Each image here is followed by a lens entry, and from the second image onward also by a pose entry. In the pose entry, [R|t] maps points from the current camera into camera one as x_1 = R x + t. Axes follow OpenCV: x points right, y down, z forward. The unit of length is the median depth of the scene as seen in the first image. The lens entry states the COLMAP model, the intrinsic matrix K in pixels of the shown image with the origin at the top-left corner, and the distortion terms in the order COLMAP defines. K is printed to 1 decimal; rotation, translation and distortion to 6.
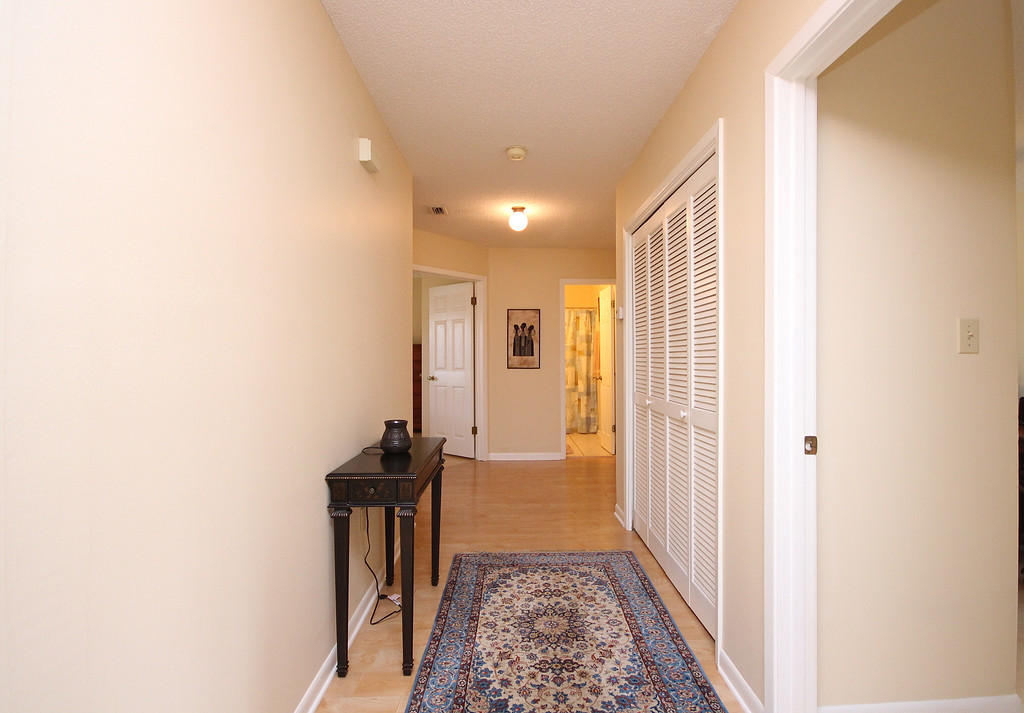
lens RADIAL K [[493.4, 0, 511.2], [0, 493.4, 358.5], [0, 0, 1]] dist [0.001248, 0.000068]
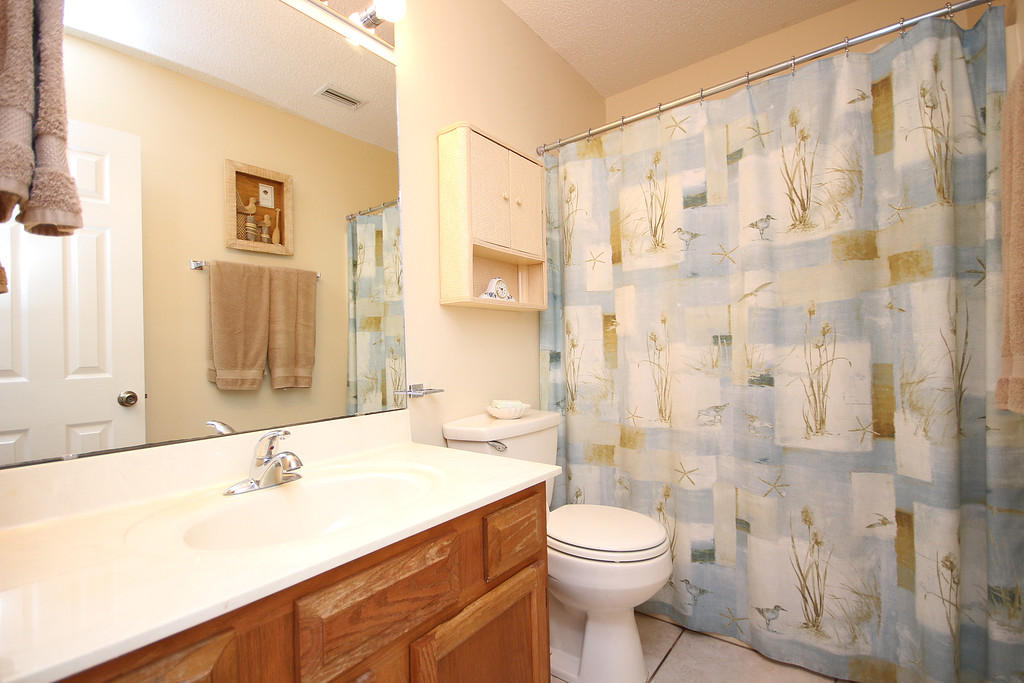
lens RADIAL K [[469.7, 0, 515.5], [0, 469.7, 344.0], [0, 0, 1]] dist [-0.001178, -0.003114]
pose [[0.781808, -0.025073, -0.623015, 0.134982], [0.025046, 0.999648, -0.008799, 0.015804], [0.623016, -0.008725, 0.782161, 0.772193]]
